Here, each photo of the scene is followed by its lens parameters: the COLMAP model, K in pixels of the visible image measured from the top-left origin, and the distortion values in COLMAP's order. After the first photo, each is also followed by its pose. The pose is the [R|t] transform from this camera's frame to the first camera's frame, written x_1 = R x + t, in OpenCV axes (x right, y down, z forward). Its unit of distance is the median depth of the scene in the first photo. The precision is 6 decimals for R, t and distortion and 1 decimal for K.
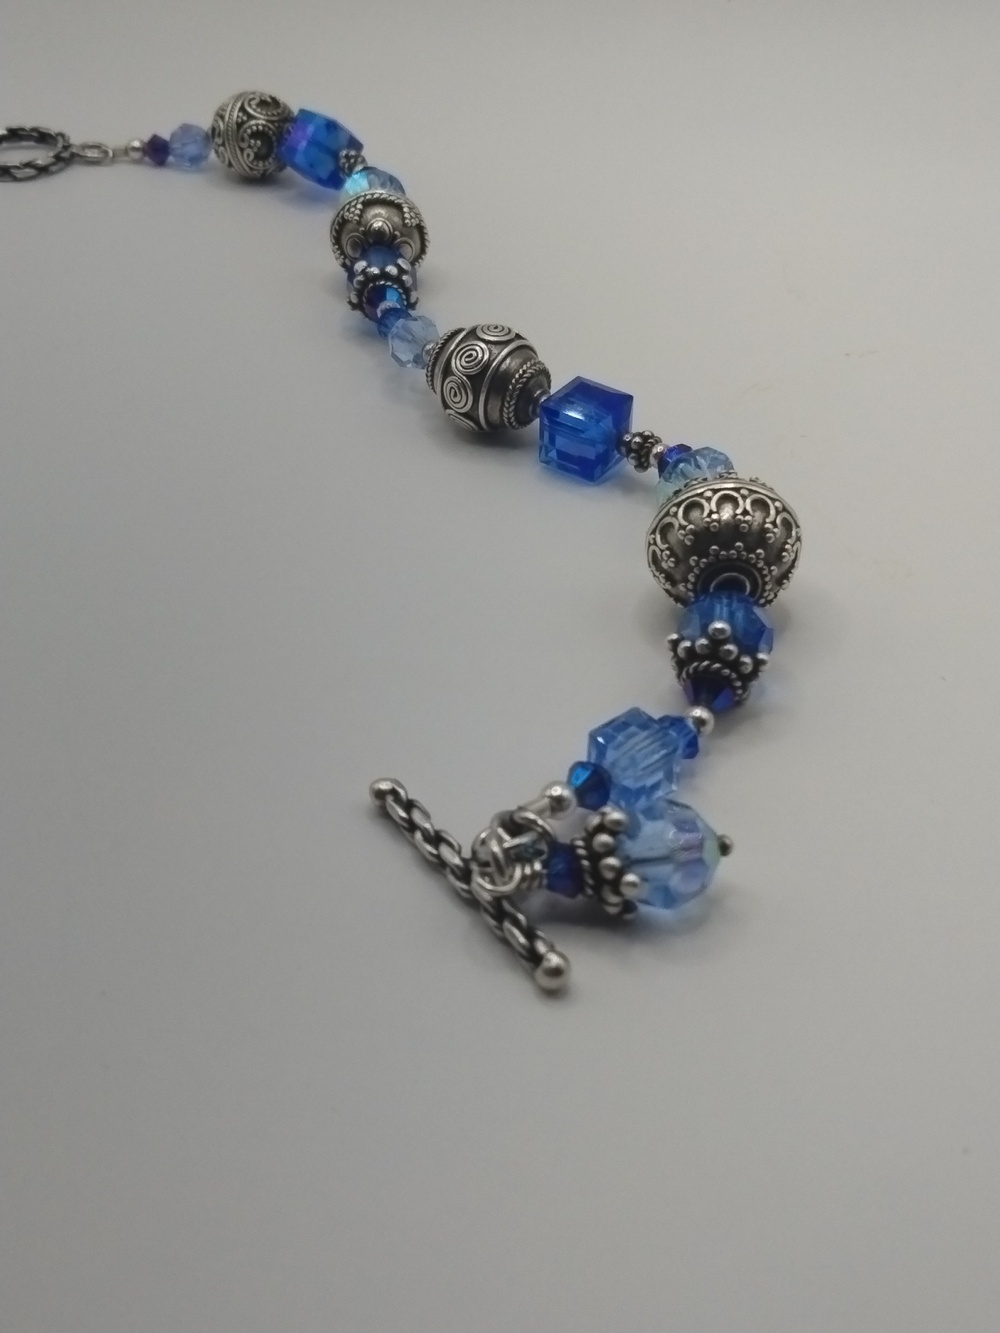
lens RADIAL K [[1546.3, 0, 500.0], [0, 1546.3, 666.5], [0, 0, 1]] dist [0.124569, -0.824439]
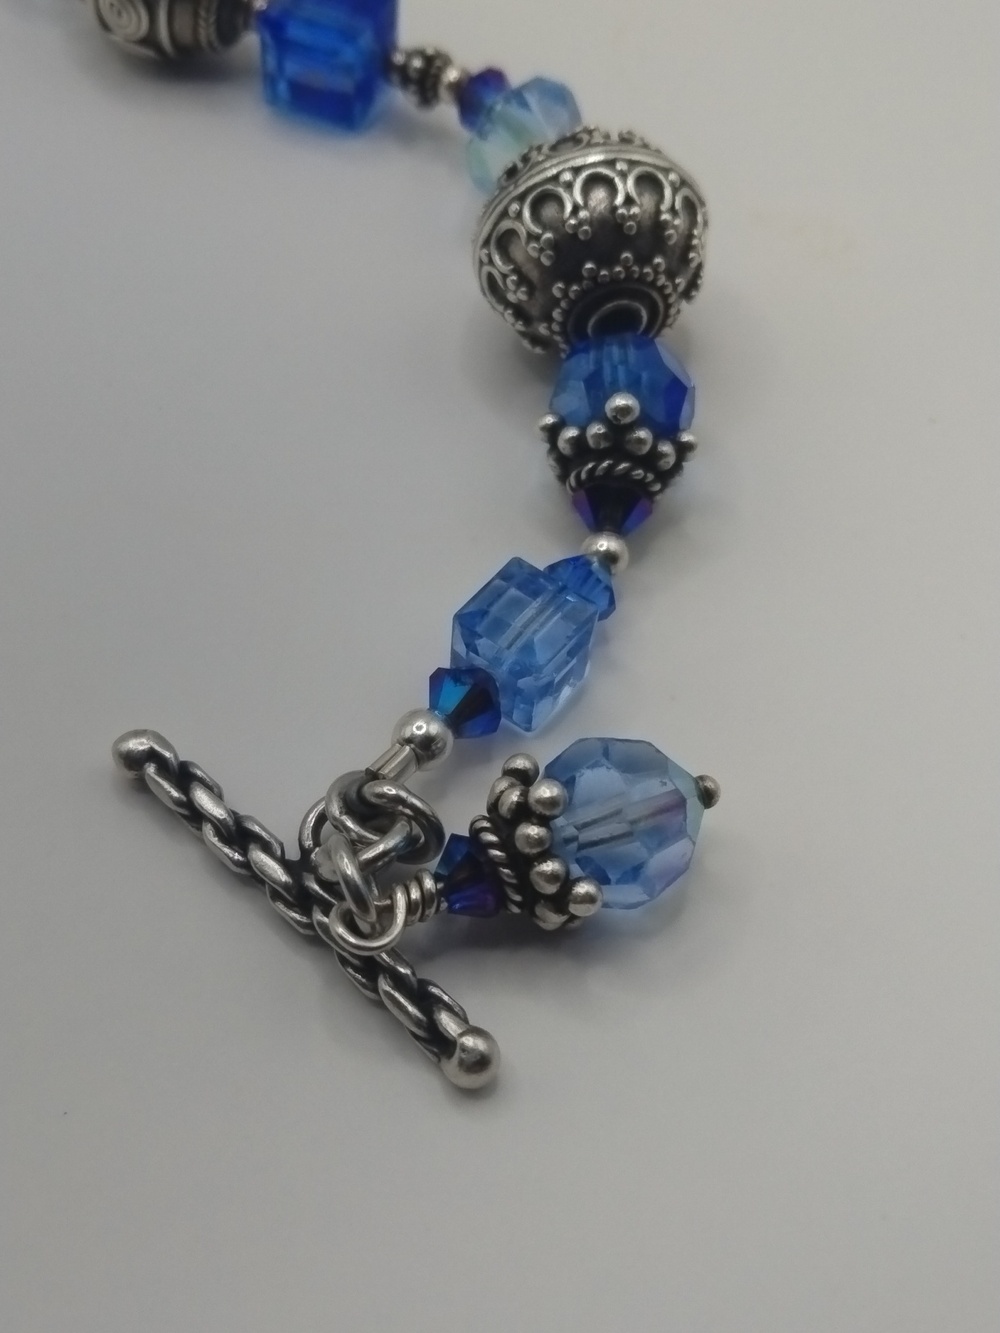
lens RADIAL K [[2077.1, 0, 500.0], [0, 2077.1, 666.5], [0, 0, 1]] dist [0.367118, -2.790961]
pose [[0.982382, -0.149596, 0.112010, -0.017918], [0.128068, 0.975391, 0.179476, -0.074712], [-0.136102, -0.161969, 0.977365, 0.138704]]
